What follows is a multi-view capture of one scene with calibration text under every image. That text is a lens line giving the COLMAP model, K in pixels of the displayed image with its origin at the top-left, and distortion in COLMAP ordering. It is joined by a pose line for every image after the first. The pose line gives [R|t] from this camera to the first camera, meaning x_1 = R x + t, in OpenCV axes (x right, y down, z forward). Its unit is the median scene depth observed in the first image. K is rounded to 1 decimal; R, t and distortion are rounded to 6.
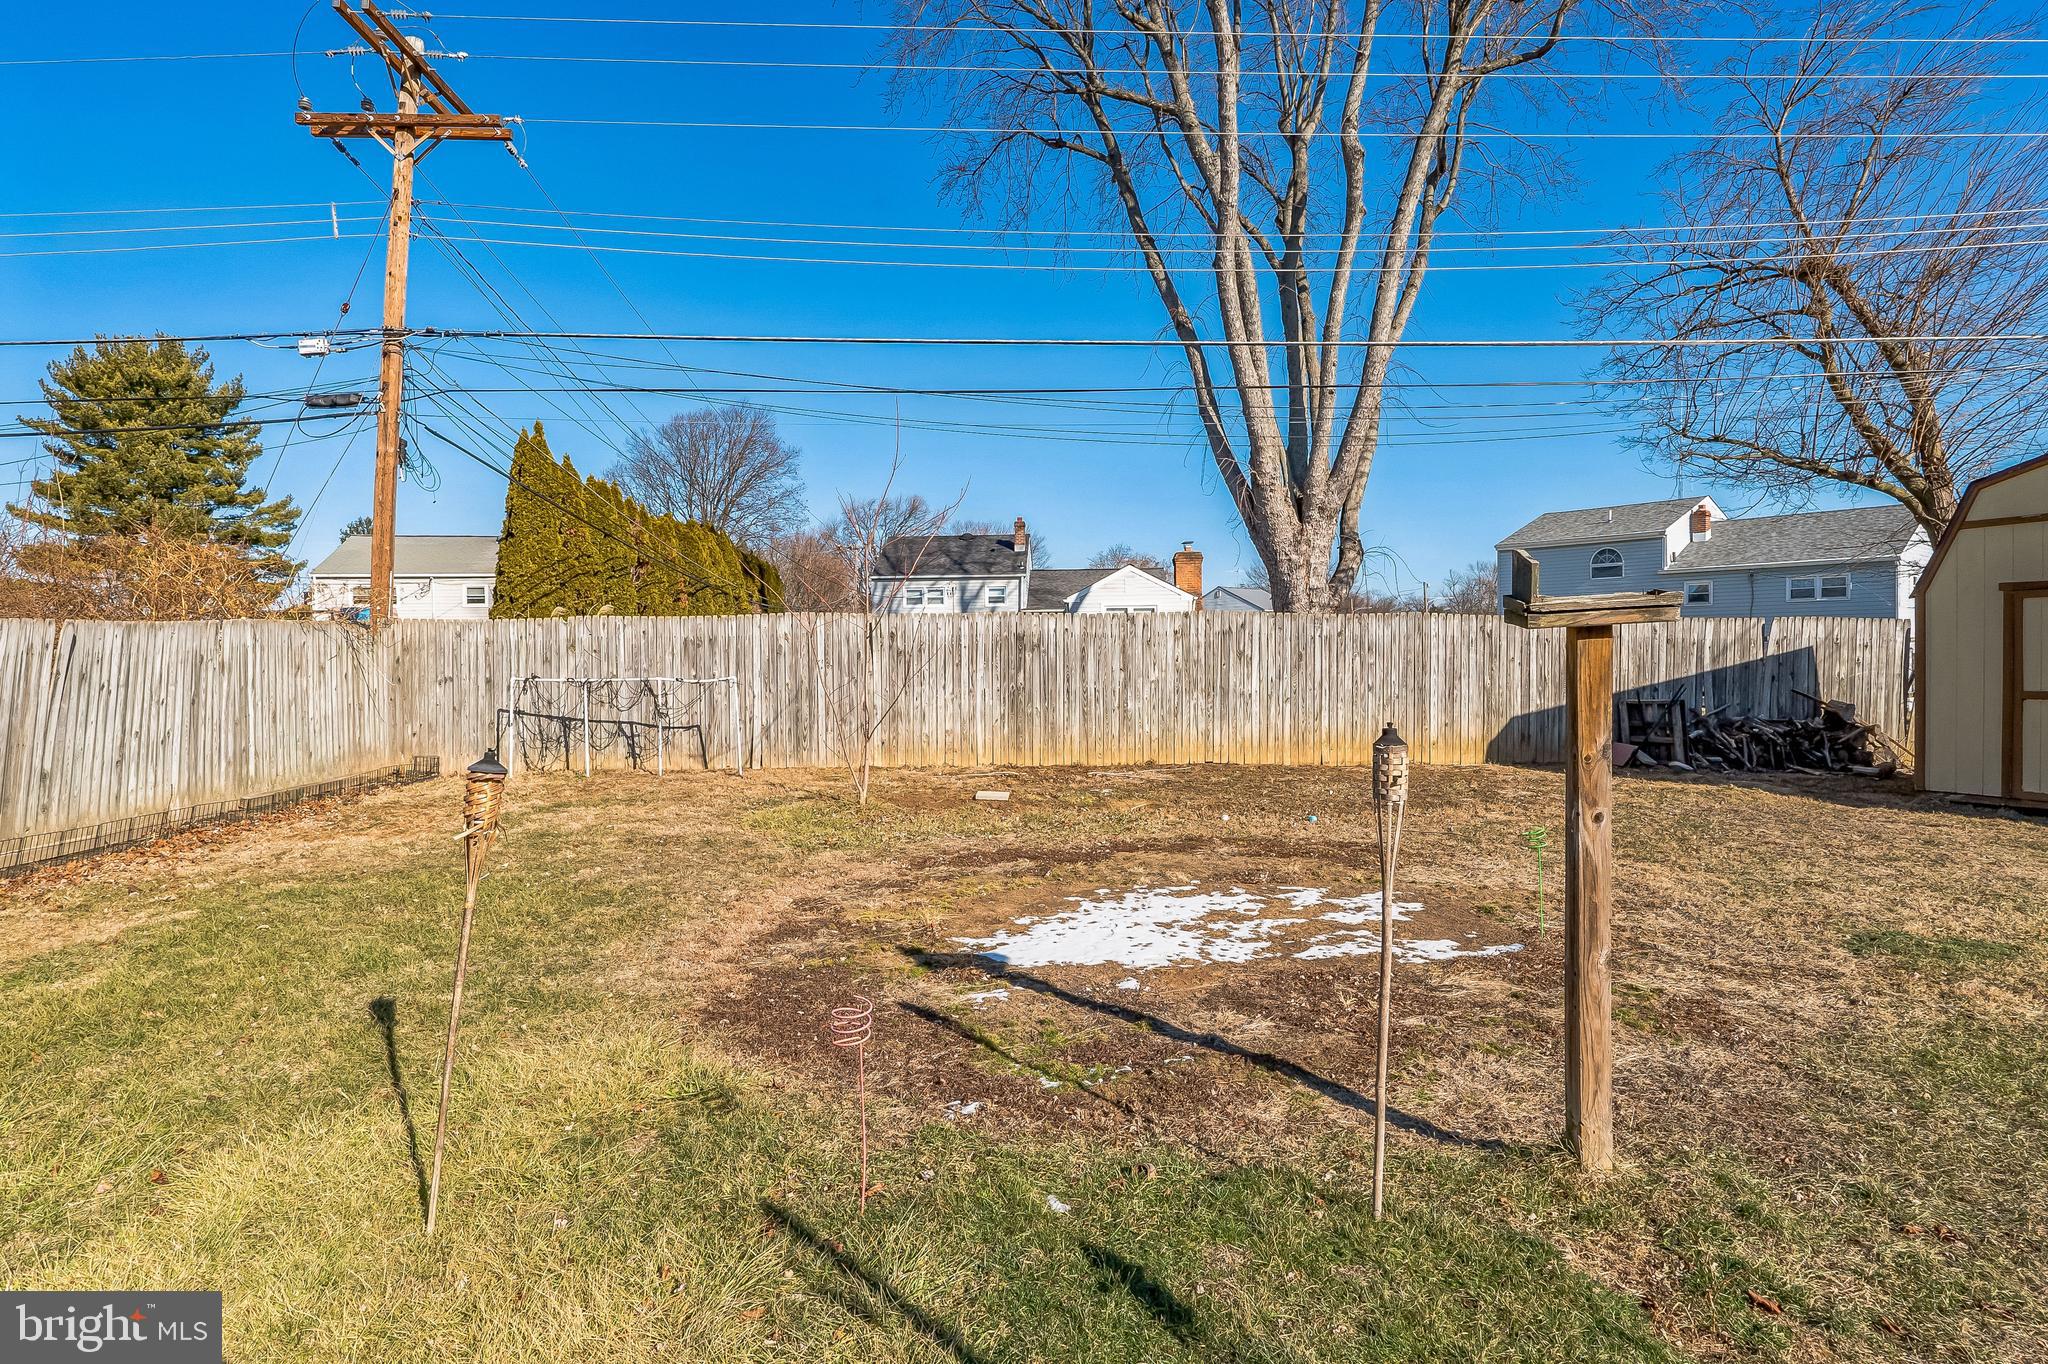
lens RADIAL K [[1078.5, 0, 1021.9], [0, 1078.5, 673.4], [0, 0, 1]] dist [0.001757, 0.000310]
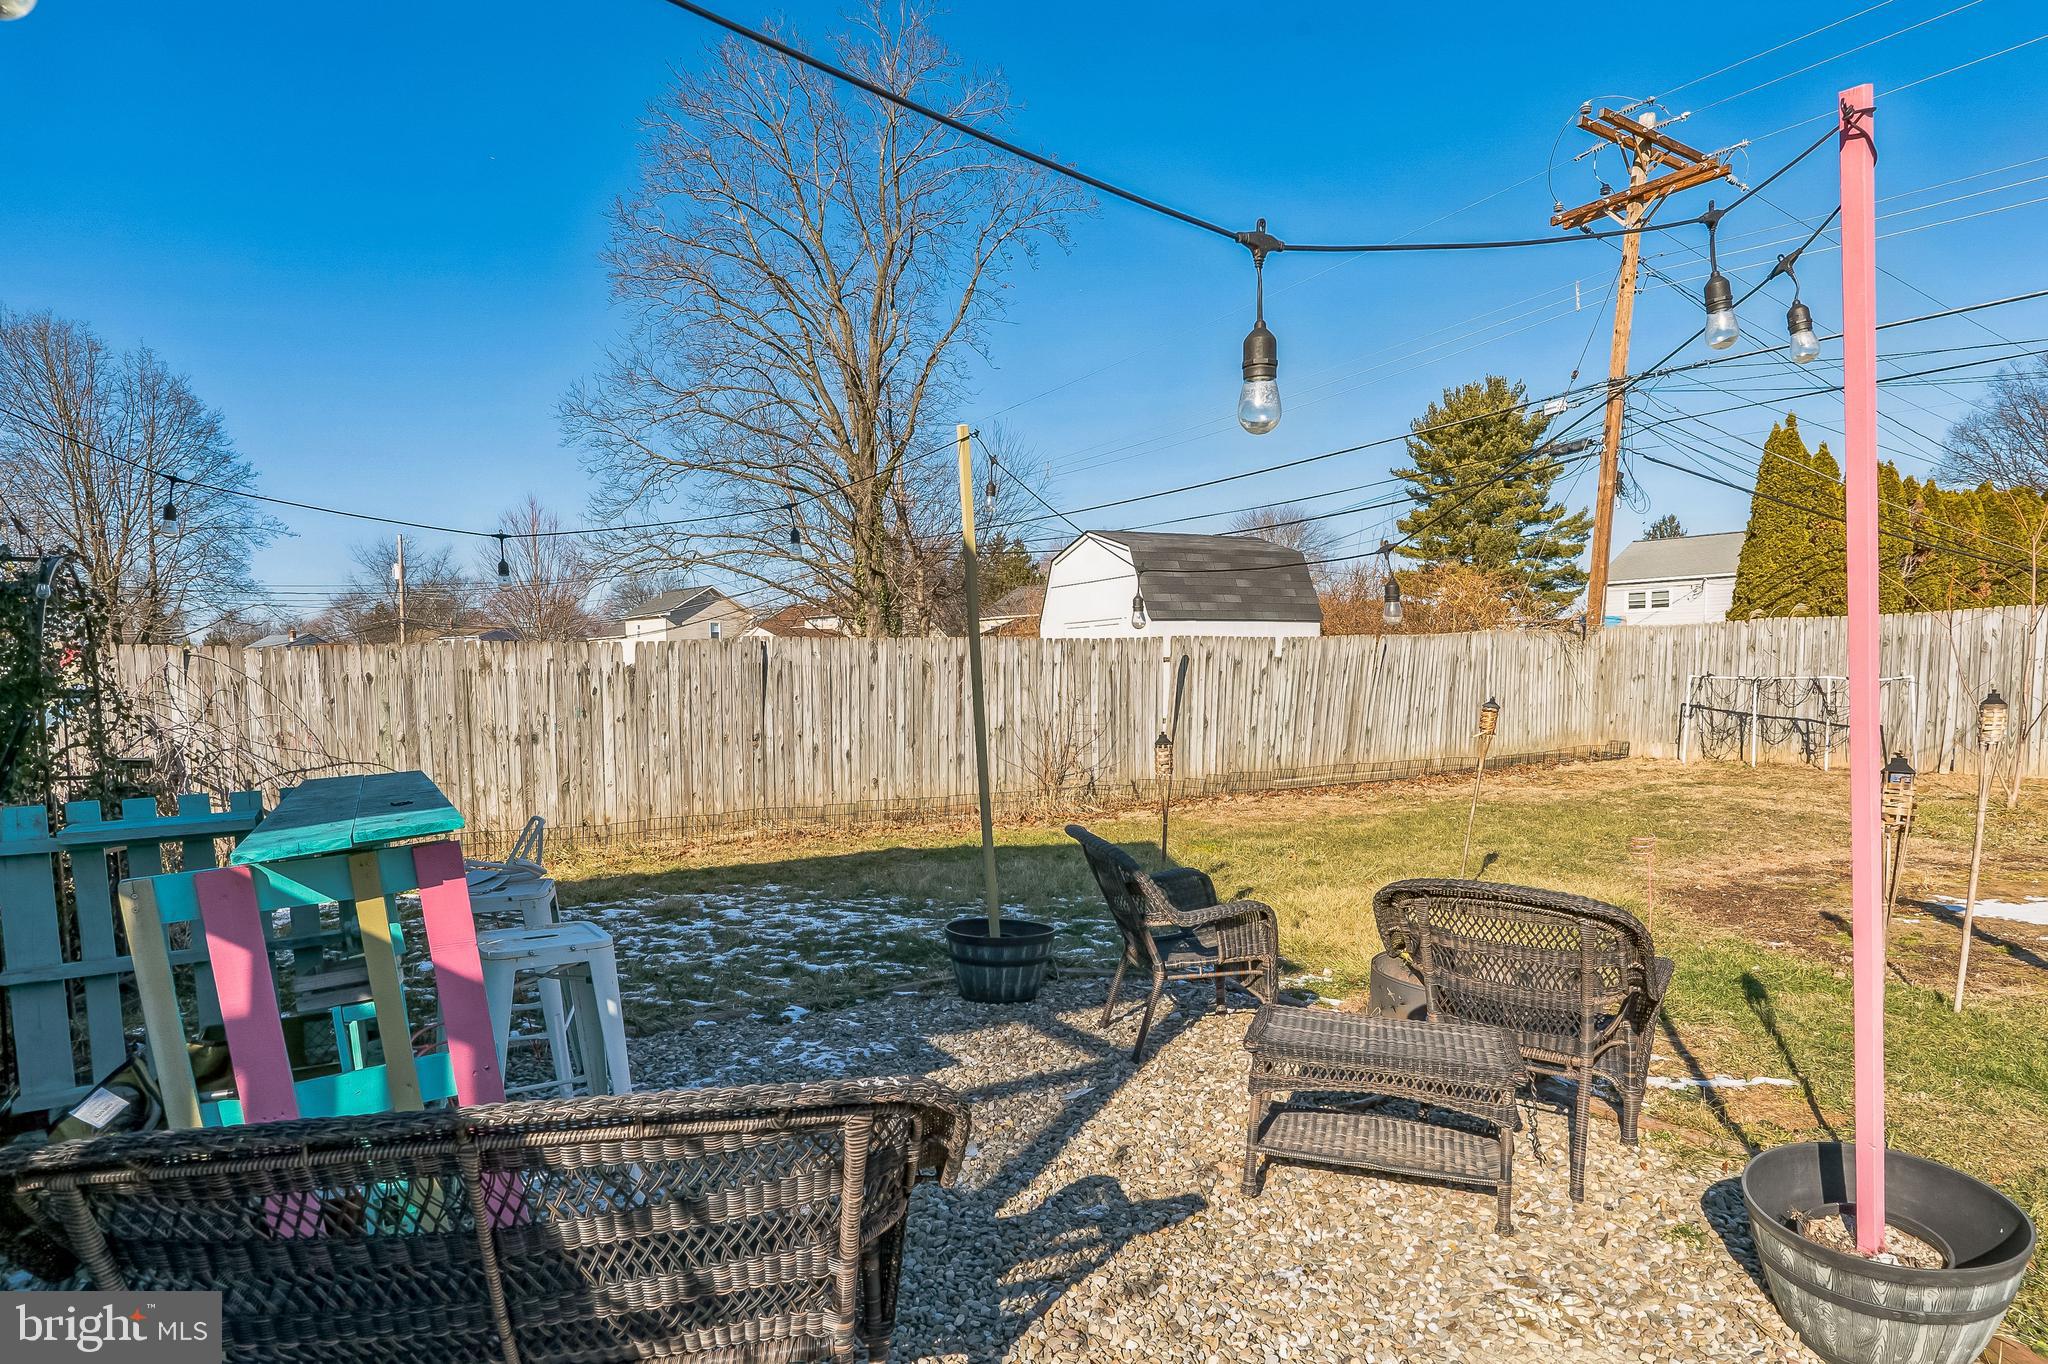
lens RADIAL K [[1159.8, 0, 1019.3], [0, 1159.8, 783.8], [0, 0, 1]] dist [-0.012038, -0.000786]
pose [[0.491181, 0.086425, -0.866759, 0.228782], [-0.007599, 0.995453, 0.094951, 0.007036], [0.871024, -0.040052, 0.489604, -0.204232]]
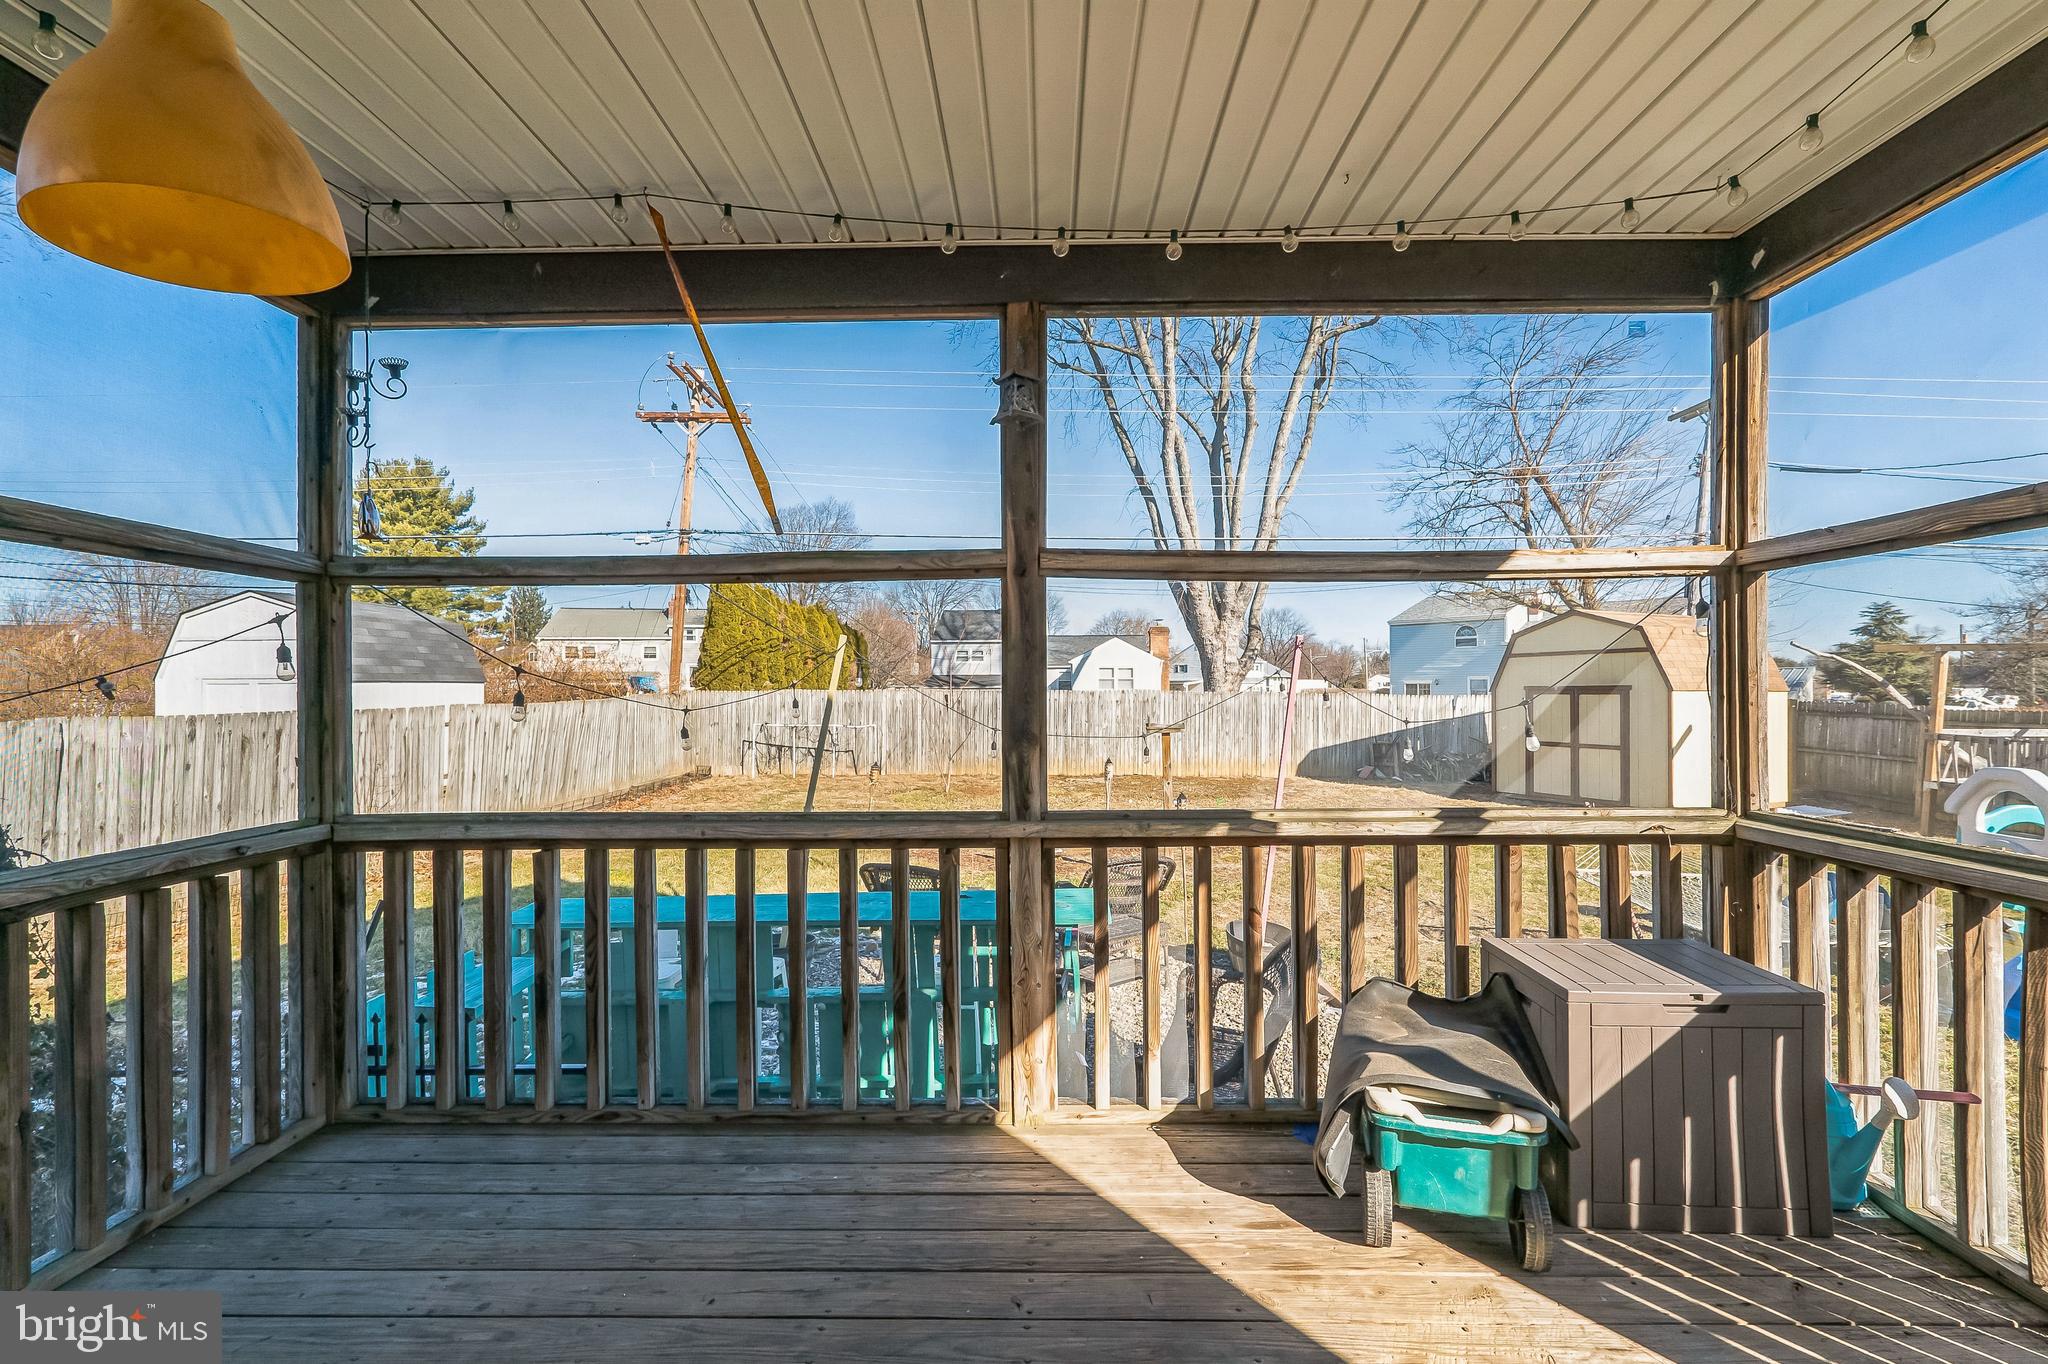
lens RADIAL K [[902.3, 0, 1024.0], [0, 902.3, 682.0], [0, 0, 1]] dist [-0.000664, -0.000356]
pose [[0.999654, 0.008749, -0.024817, 0.024610], [-0.009369, 0.999644, -0.024967, -0.030513], [0.024590, 0.025191, 0.999380, -0.491607]]
